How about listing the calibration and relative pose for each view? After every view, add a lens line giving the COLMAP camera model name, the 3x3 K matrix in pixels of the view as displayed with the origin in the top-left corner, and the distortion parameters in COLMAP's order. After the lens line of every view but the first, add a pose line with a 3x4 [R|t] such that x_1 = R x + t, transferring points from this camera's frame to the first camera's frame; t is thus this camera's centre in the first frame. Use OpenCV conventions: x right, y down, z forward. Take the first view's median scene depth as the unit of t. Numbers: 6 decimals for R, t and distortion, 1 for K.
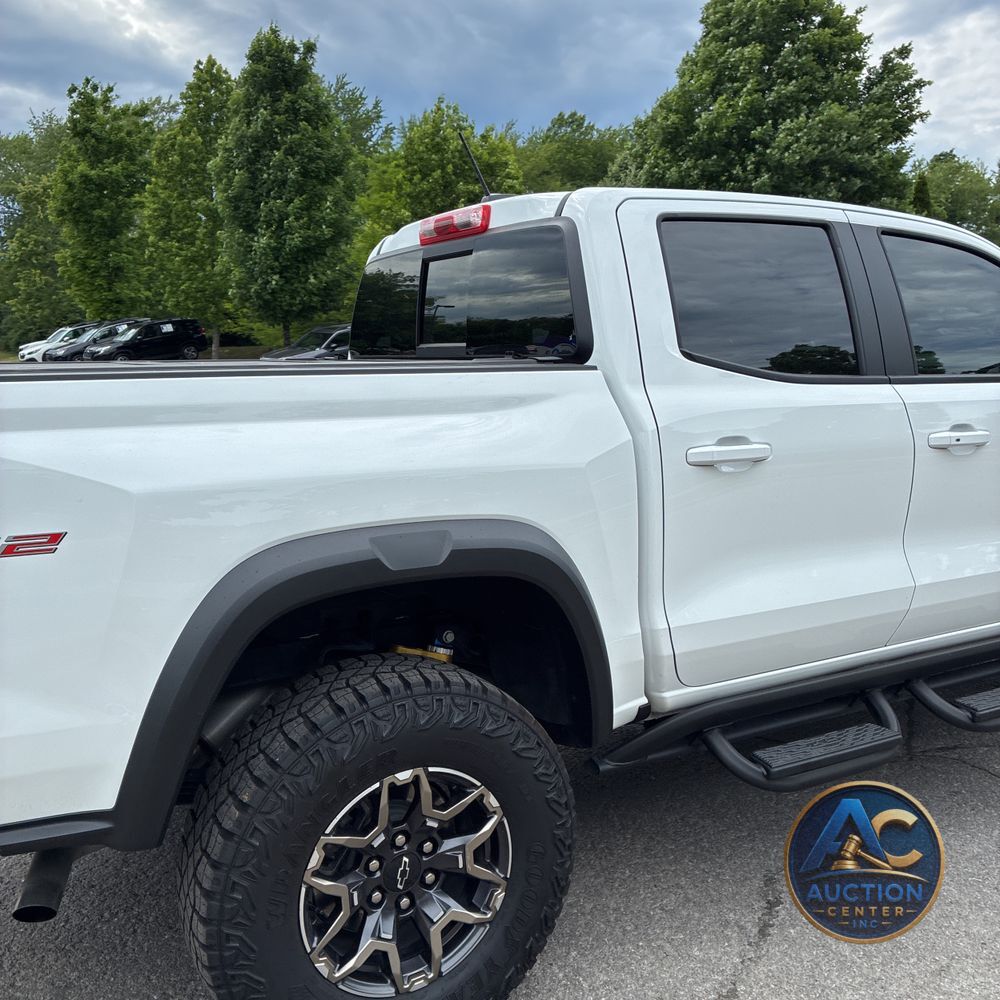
lens RADIAL K [[1018.6, 0, 506.9], [0, 1018.6, 488.0], [0, 0, 1]] dist [0.015832, -0.003431]
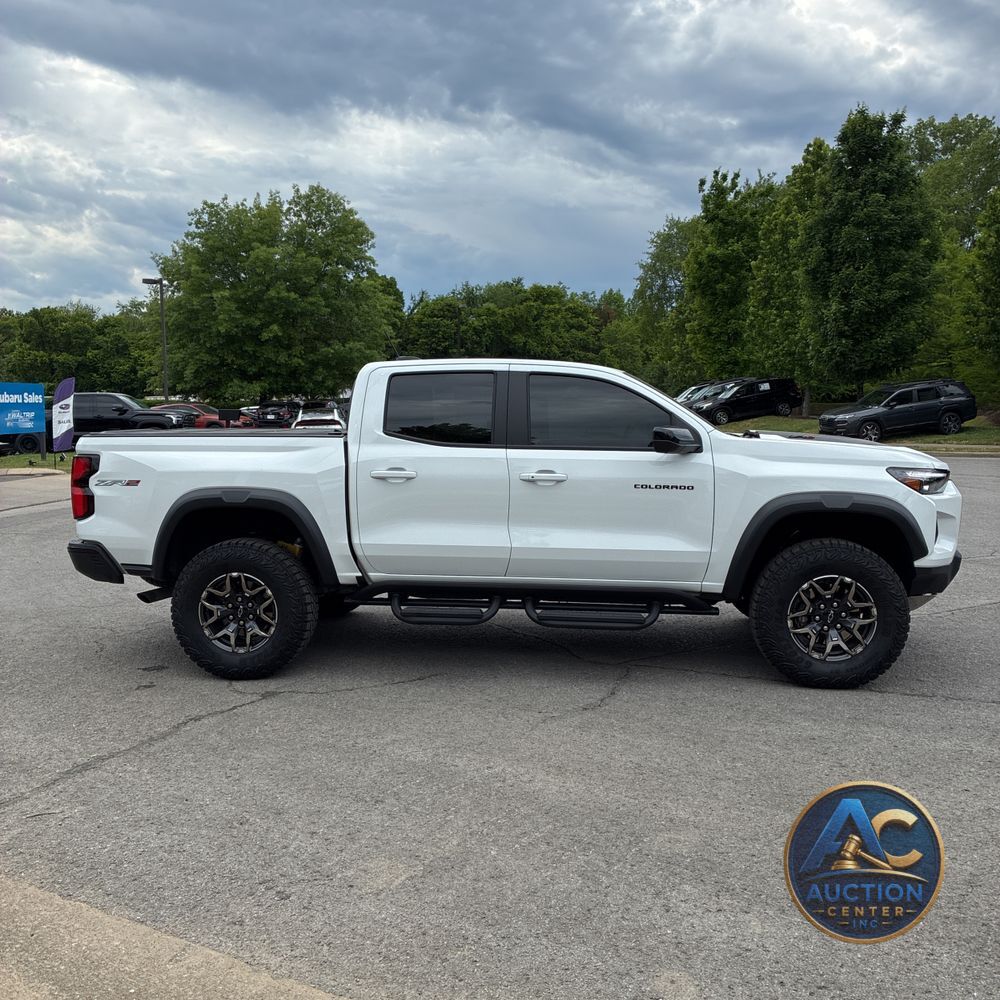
lens RADIAL K [[1016.1, 0, 500.0], [0, 1016.1, 500.0], [0, 0, 1]] dist [0.026335, -0.016290]
pose [[0.795756, 0.063932, -0.602234, 1.501040], [-0.087668, 0.996099, -0.010096, 0.021913], [0.599239, 0.060830, 0.798256, -0.592460]]
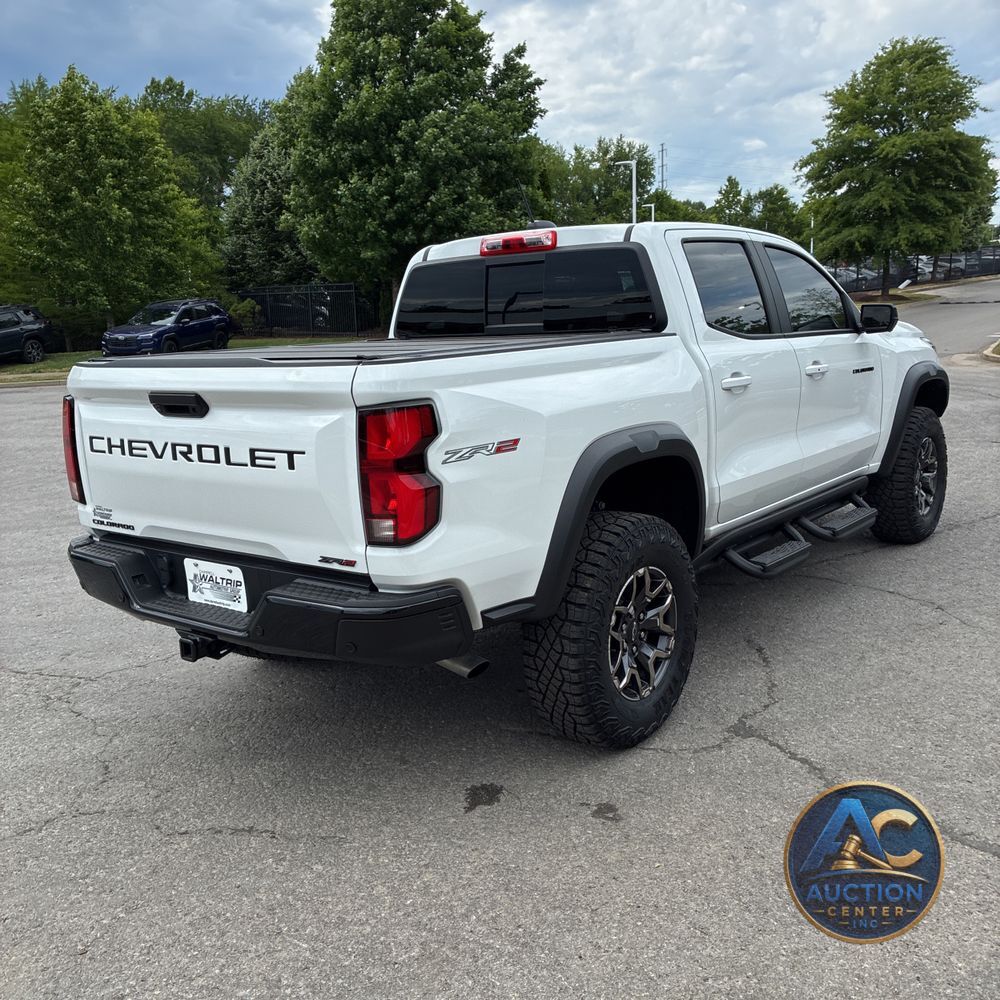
lens RADIAL K [[989.8, 0, 500.1], [0, 989.8, 486.5], [0, 0, 1]] dist [0.020170, 0.010670]
pose [[0.933903, -0.091286, 0.345675, -0.601102], [0.080730, 0.995727, 0.044844, 0.027351], [-0.348292, -0.013974, 0.937282, -0.337696]]
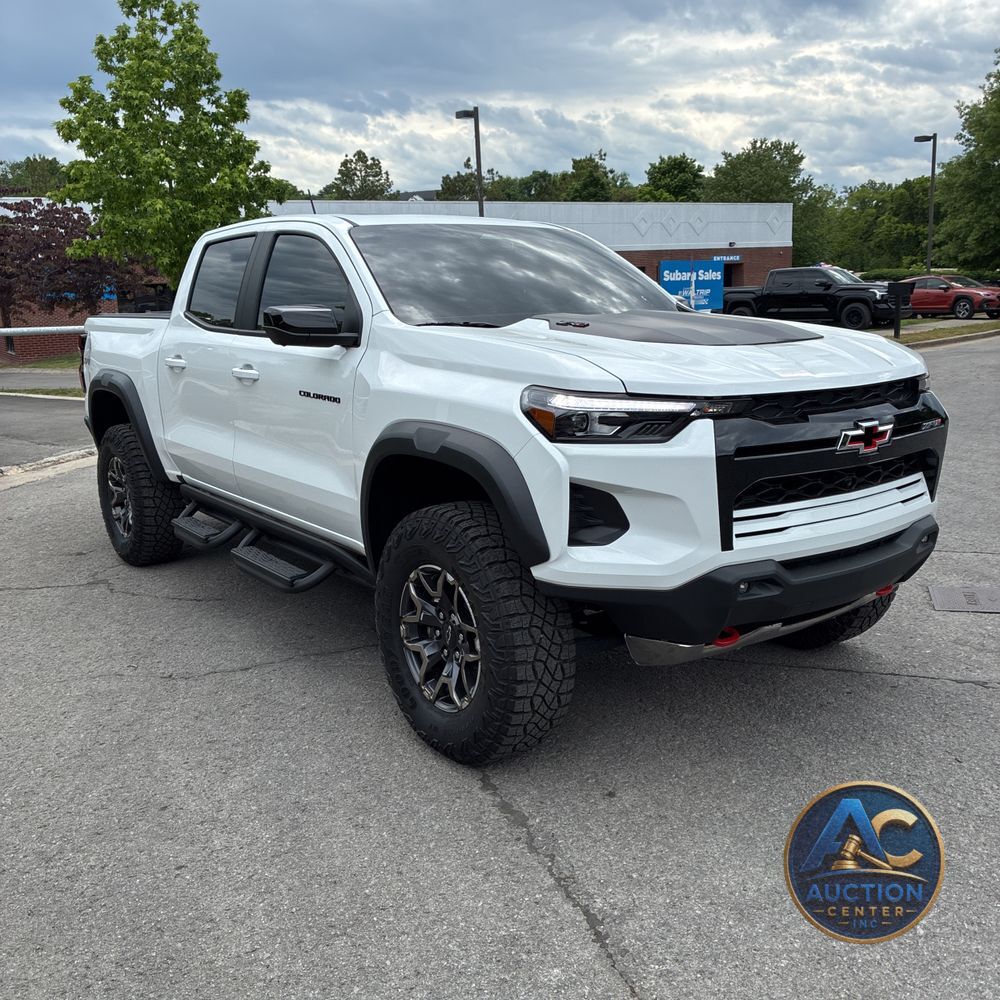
lens RADIAL K [[1038.3, 0, 501.4], [0, 1038.3, 486.9], [0, 0, 1]] dist [0.045700, -0.003492]
pose [[0.103762, 0.192795, -0.975737, 1.933412], [-0.118887, 0.976403, 0.180284, -0.197753], [0.987471, 0.097296, 0.124234, 1.140710]]
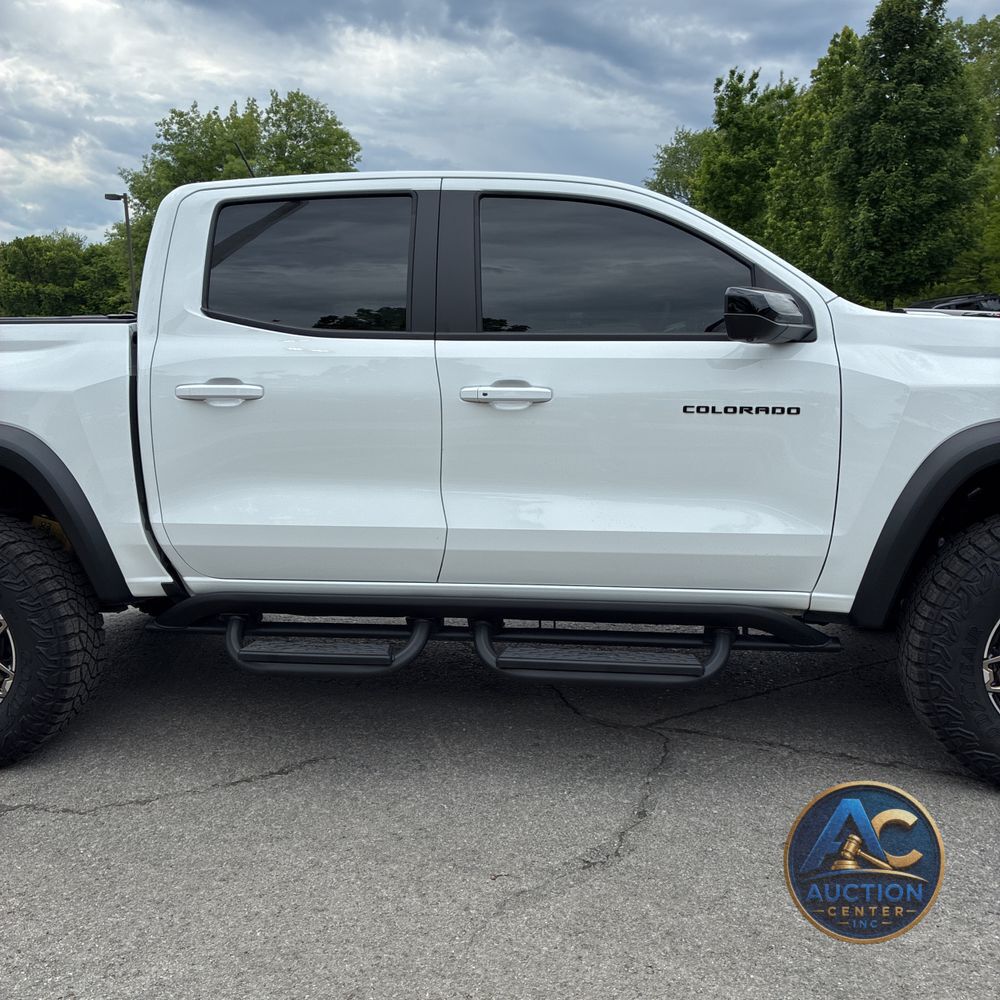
lens RADIAL K [[1016.1, 0, 500.0], [0, 1016.1, 500.0], [0, 0, 1]] dist [0.026335, -0.016290]
pose [[0.793860, 0.095713, -0.600522, 1.019629], [-0.076838, 0.995409, 0.057074, -0.000250], [0.603227, 0.000834, 0.797569, 0.174752]]
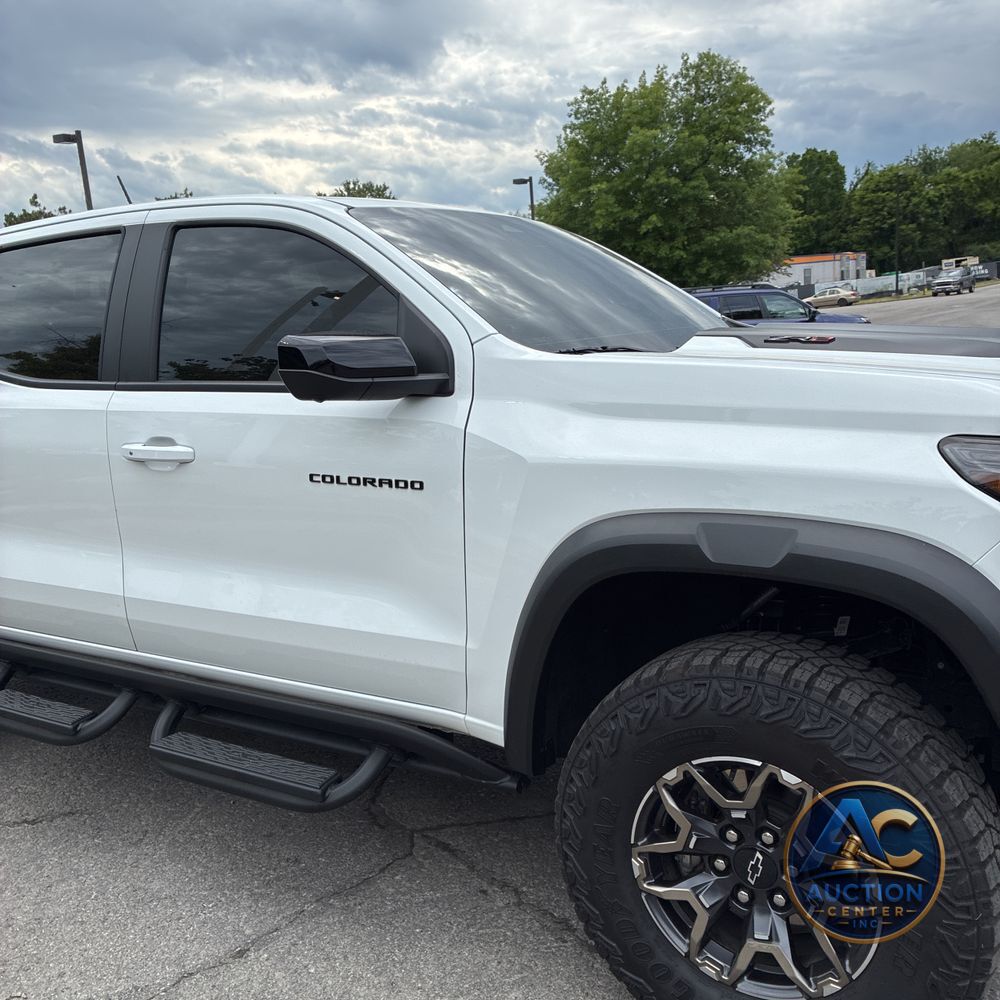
lens RADIAL K [[1023.1, 0, 501.9], [0, 1023.1, 489.0], [0, 0, 1]] dist [0.024926, 0.040894]
pose [[0.472839, 0.132325, -0.871156, 1.336990], [-0.071041, 0.991166, 0.111995, -0.134264], [0.878280, 0.008932, 0.478063, 0.790116]]
